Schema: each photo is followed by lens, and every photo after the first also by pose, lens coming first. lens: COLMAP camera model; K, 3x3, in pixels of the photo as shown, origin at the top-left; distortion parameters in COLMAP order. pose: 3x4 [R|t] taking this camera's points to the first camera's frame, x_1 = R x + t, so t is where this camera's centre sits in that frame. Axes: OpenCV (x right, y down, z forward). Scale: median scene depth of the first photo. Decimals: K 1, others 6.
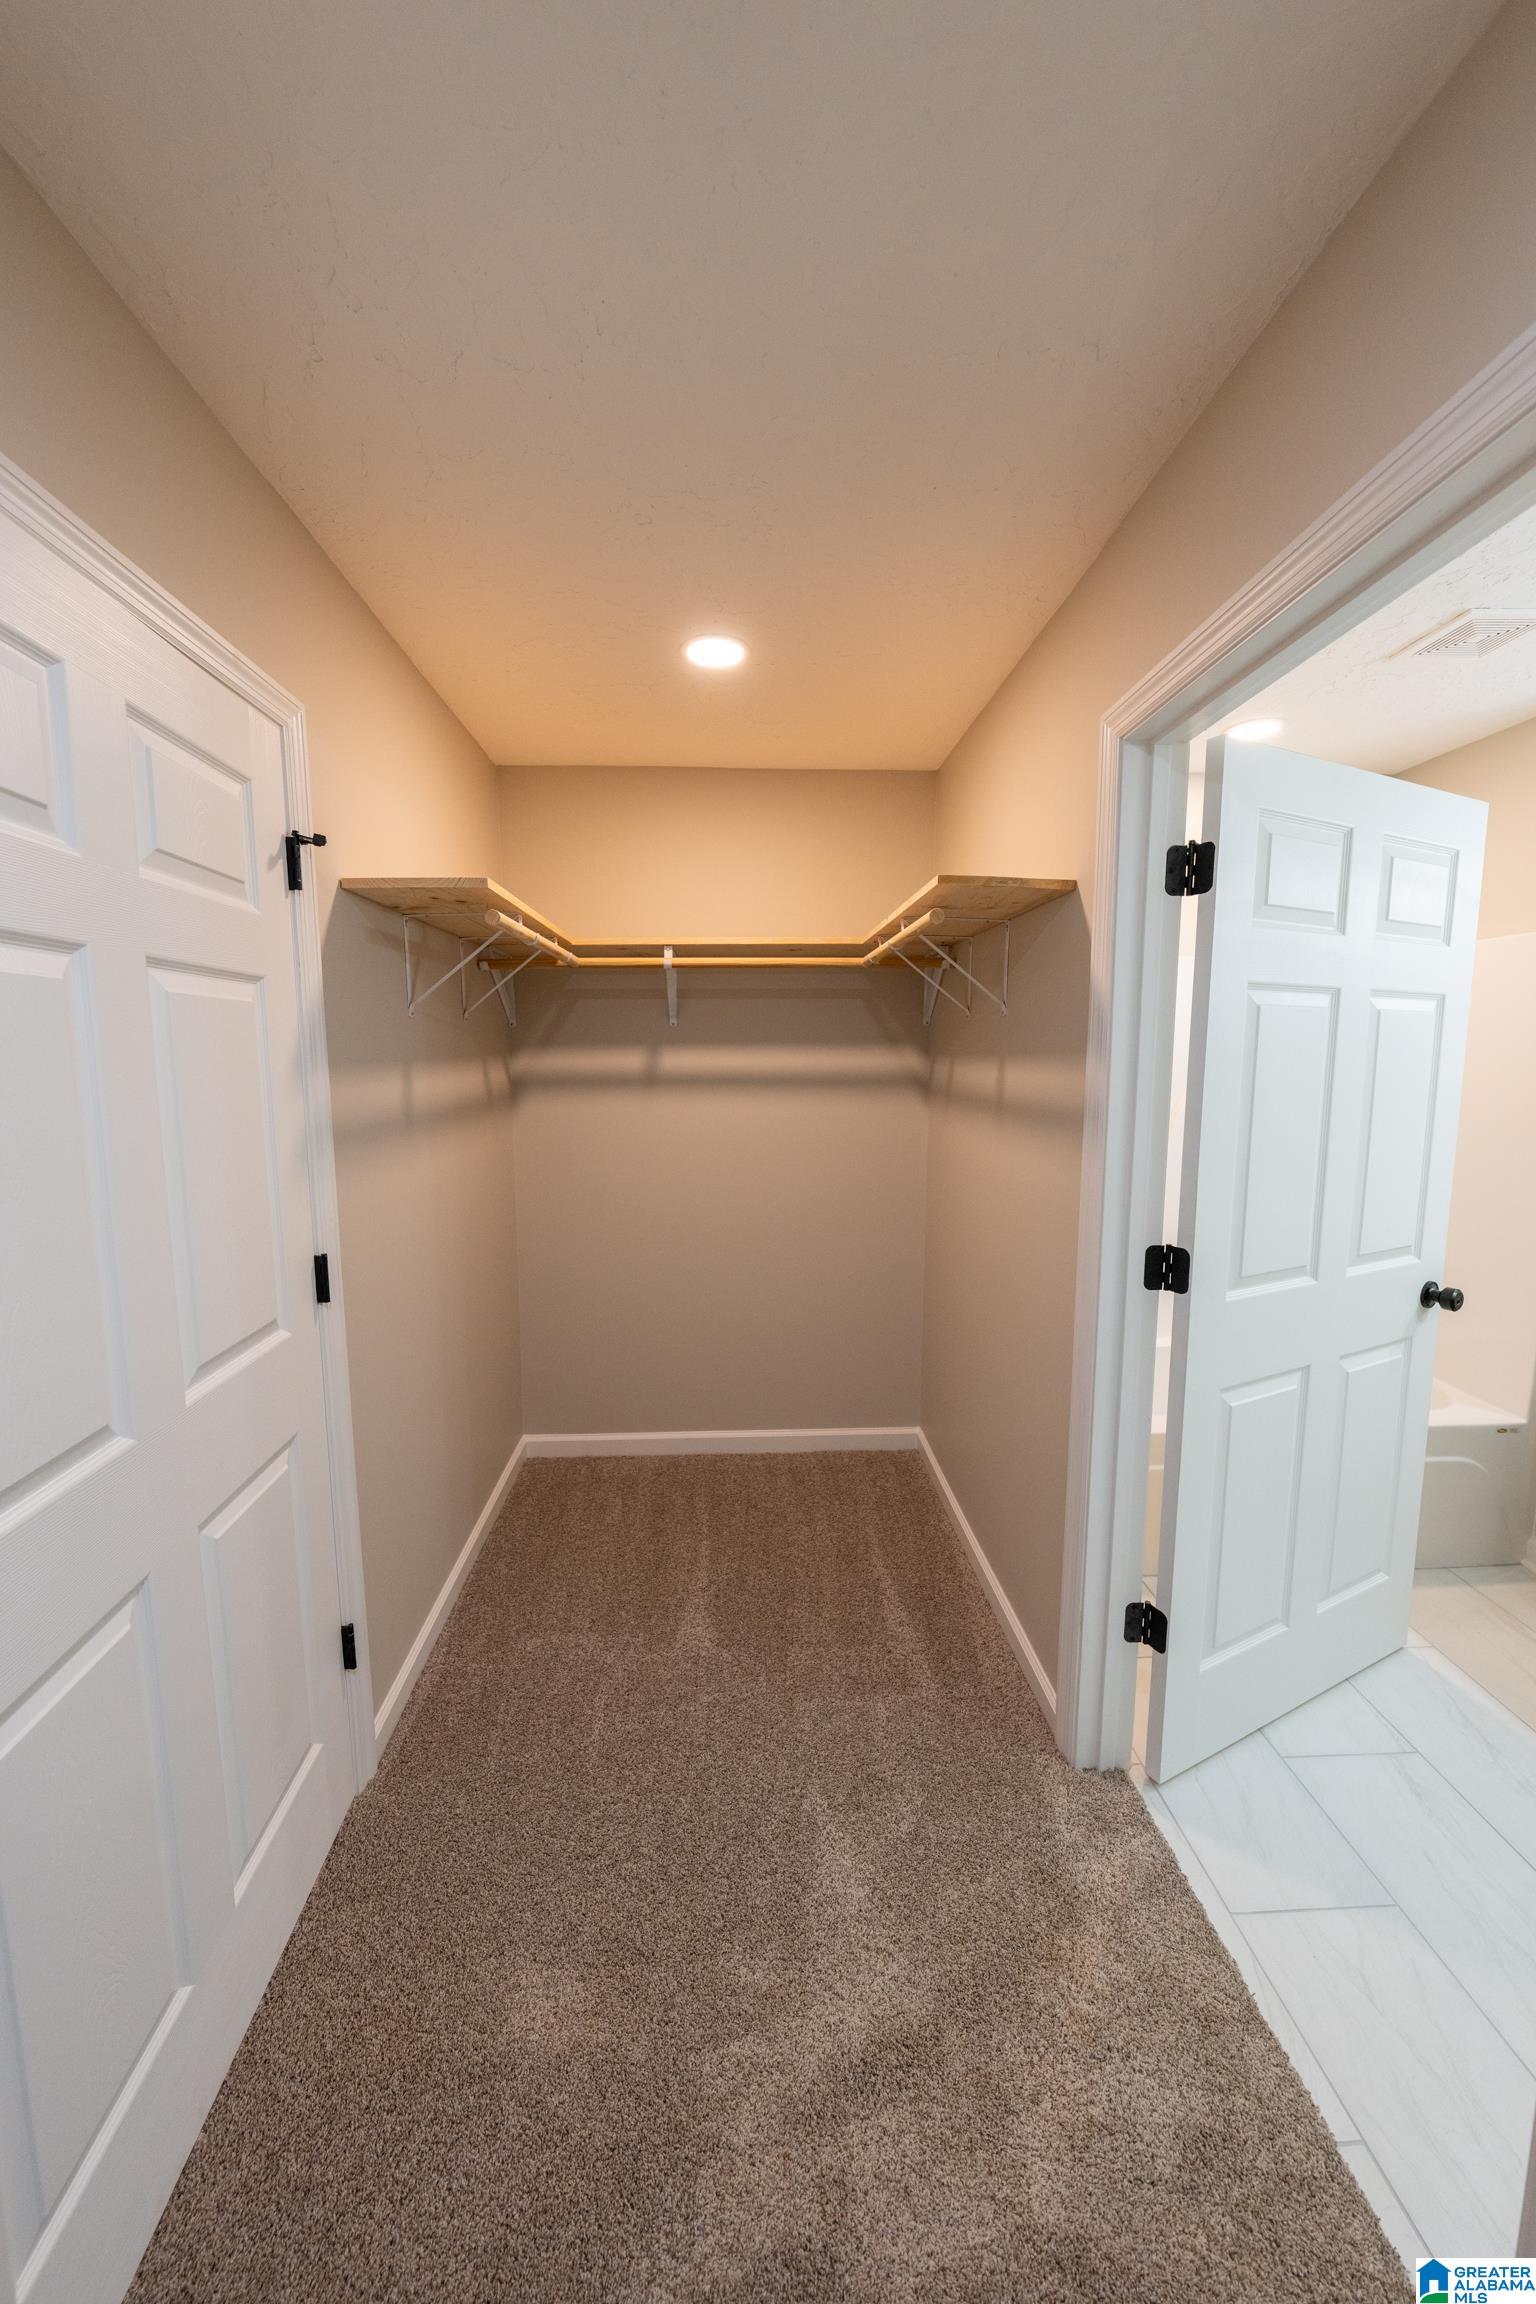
lens RADIAL K [[809.2, 0, 768.0], [0, 809.2, 1152.0], [0, 0, 1]] dist [-0.002025, 0.000031]
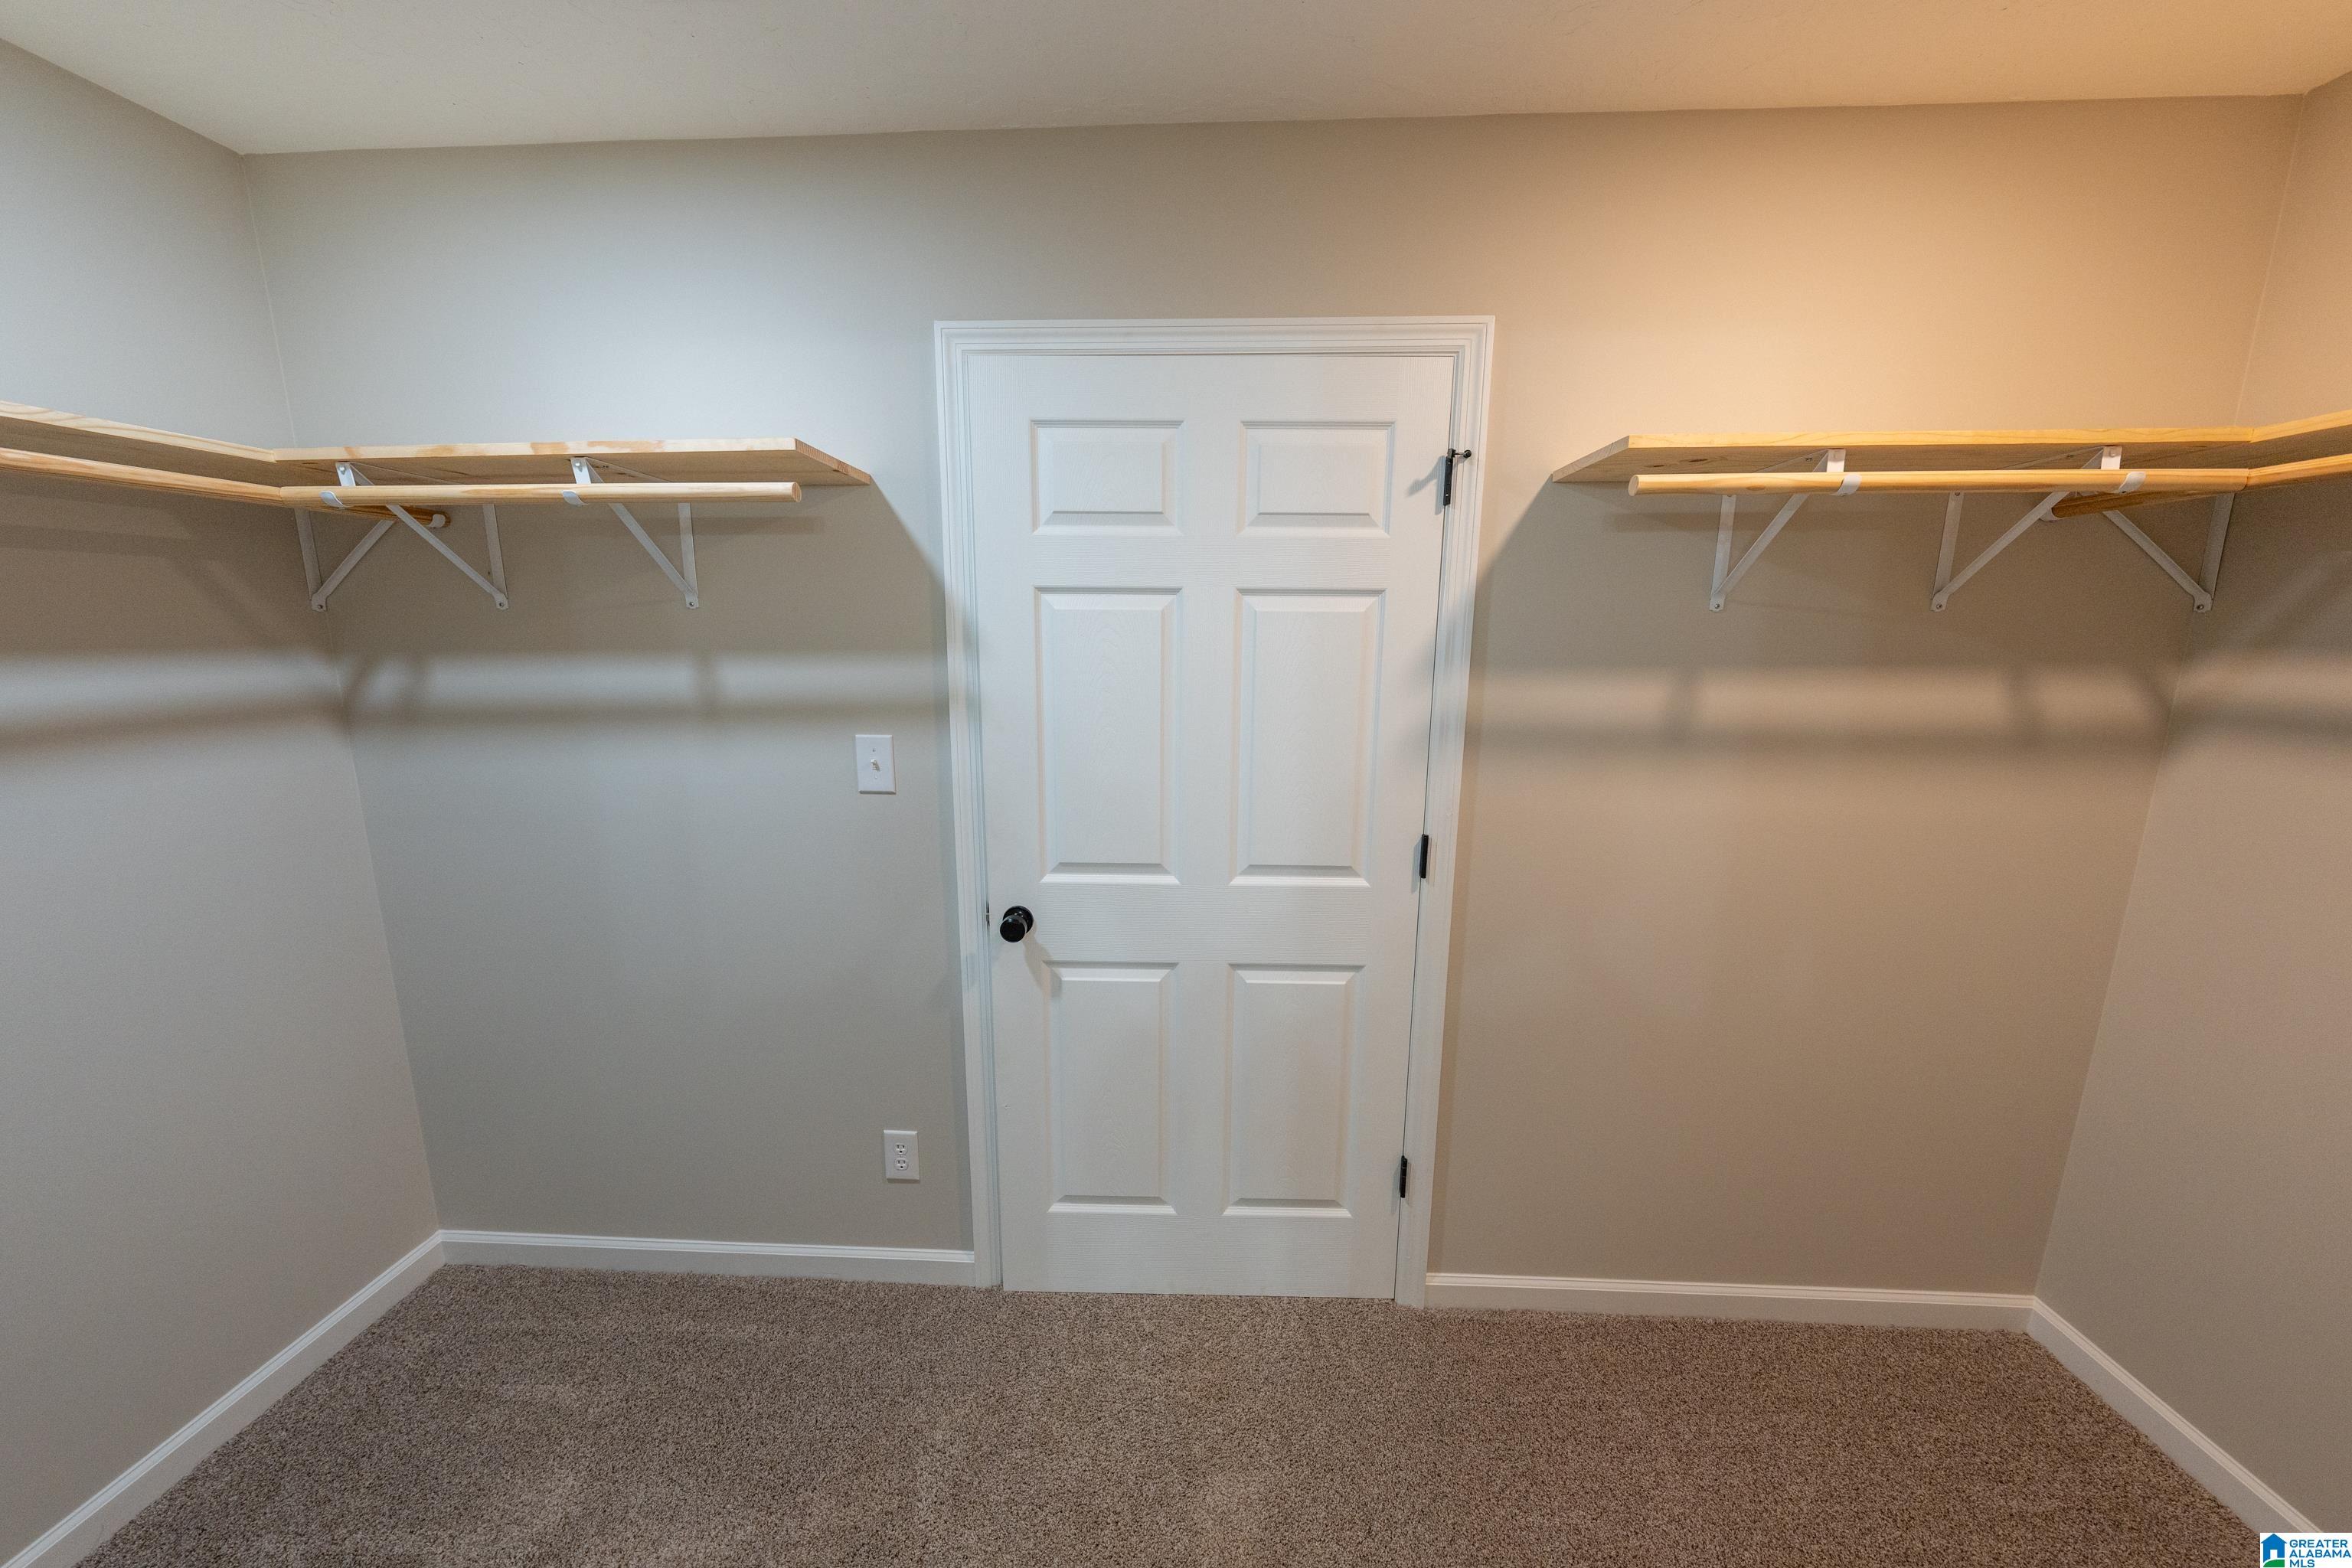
lens RADIAL K [[826.0, 0, 1171.4], [0, 826.0, 776.4], [0, 0, 1]] dist [-0.002025, 0.000031]
pose [[-0.086539, 0.174686, -0.980814, 0.615610], [-0.129096, 0.974240, 0.184906, -0.123736], [0.987849, 0.142621, -0.061759, 0.749883]]
